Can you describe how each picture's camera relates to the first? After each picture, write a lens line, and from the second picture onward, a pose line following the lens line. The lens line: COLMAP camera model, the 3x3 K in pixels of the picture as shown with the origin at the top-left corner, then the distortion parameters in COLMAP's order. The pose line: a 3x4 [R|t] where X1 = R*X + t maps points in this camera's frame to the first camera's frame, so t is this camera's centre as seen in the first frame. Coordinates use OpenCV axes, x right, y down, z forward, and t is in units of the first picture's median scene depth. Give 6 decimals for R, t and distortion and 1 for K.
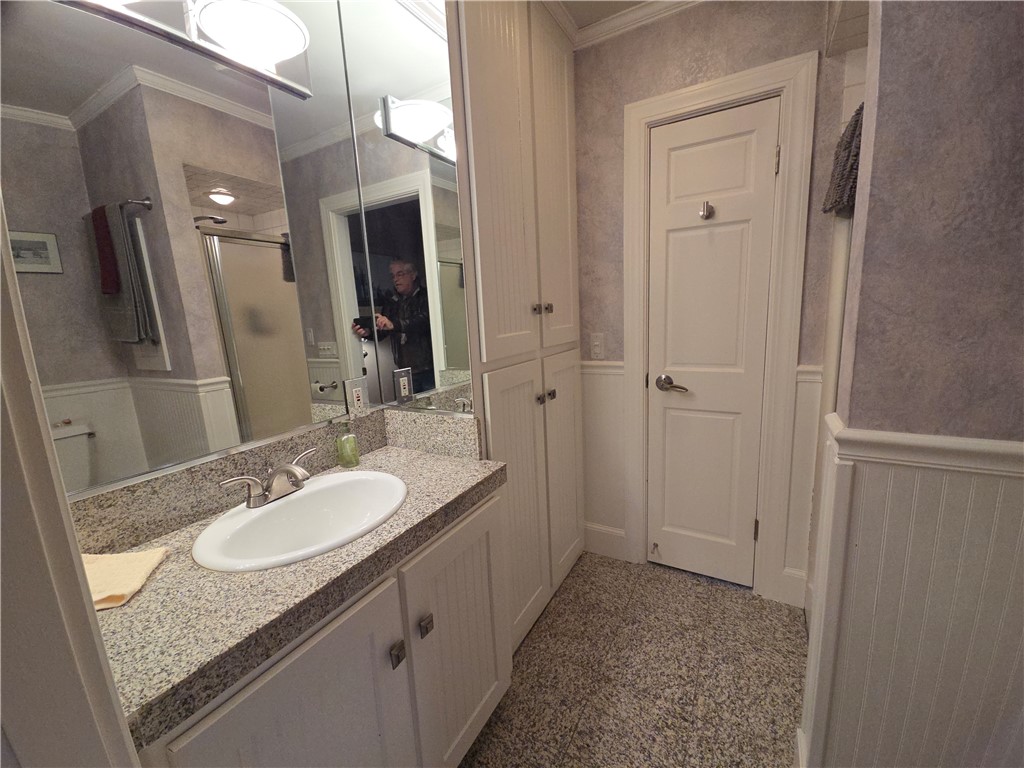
lens RADIAL K [[416.8, 0, 510.2], [0, 416.8, 381.4], [0, 0, 1]] dist [0.015302, -0.007288]
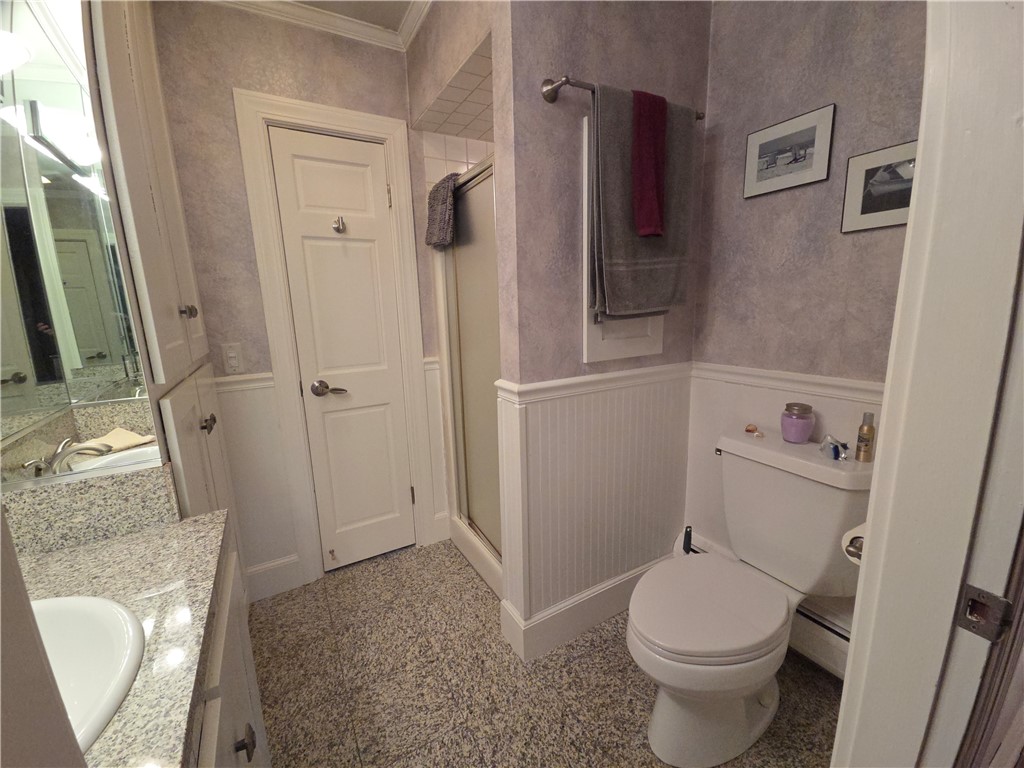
lens RADIAL K [[416.8, 0, 510.2], [0, 416.8, 381.4], [0, 0, 1]] dist [0.015302, -0.007288]
pose [[0.498316, -0.127368, 0.857589, -0.305238], [0.154056, 0.986417, 0.056985, 0.000644], [-0.853199, 0.103720, 0.511170, 0.109406]]
